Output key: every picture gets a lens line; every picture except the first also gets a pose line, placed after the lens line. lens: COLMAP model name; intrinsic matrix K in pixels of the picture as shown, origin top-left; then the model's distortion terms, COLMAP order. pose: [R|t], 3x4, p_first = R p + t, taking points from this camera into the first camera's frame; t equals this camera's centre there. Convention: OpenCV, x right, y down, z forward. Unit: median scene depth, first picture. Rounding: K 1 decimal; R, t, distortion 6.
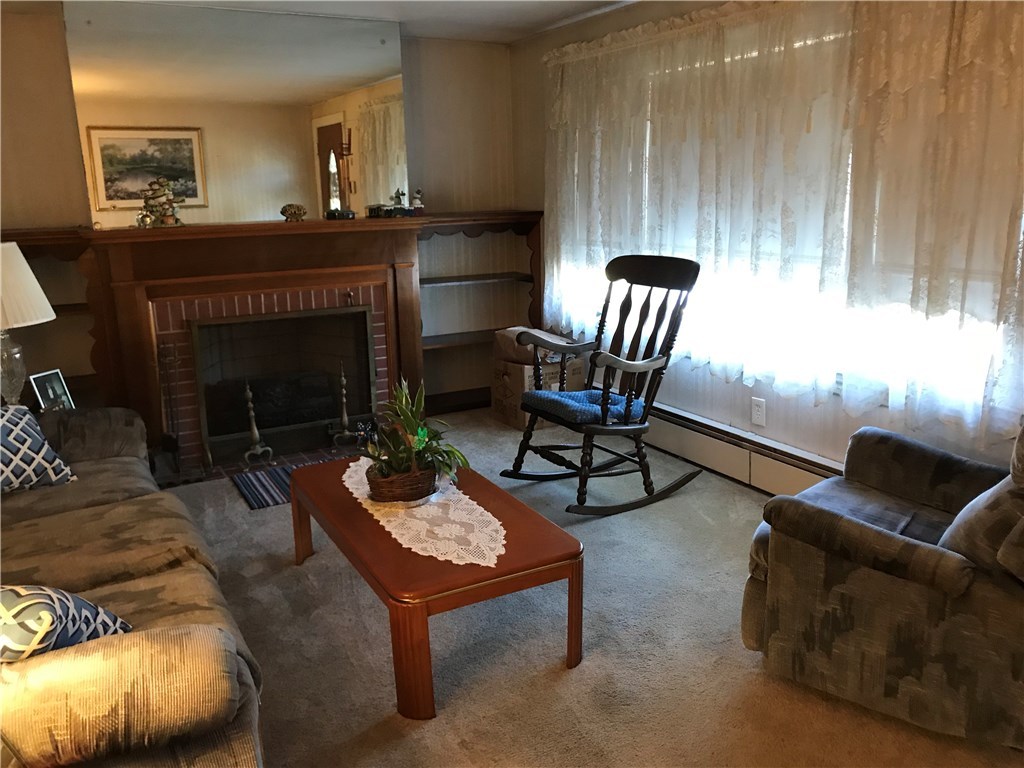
lens RADIAL K [[822.8, 0, 512.0], [0, 822.8, 384.0], [0, 0, 1]] dist [0.020001, -0.040189]
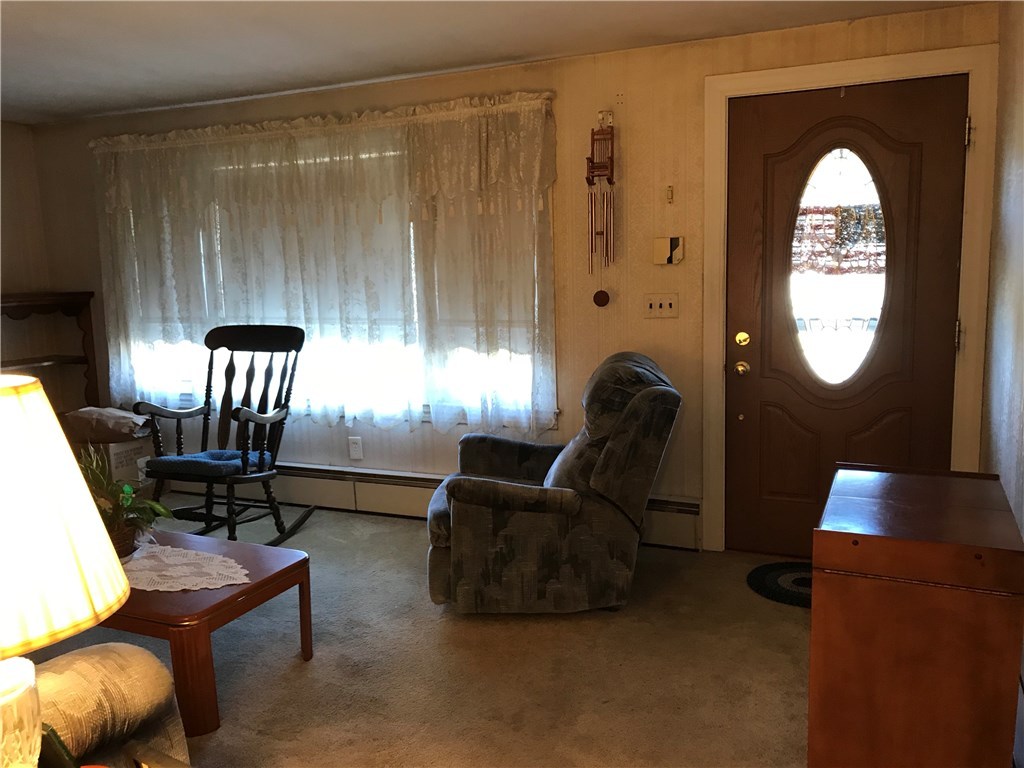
lens RADIAL K [[822.8, 0, 512.0], [0, 822.8, 384.0], [0, 0, 1]] dist [0.020001, -0.040189]
pose [[0.787237, -0.085933, 0.610634, -0.280397], [0.149118, 0.987382, -0.053293, 0.043619], [-0.598349, 0.133010, 0.790118, -0.115823]]
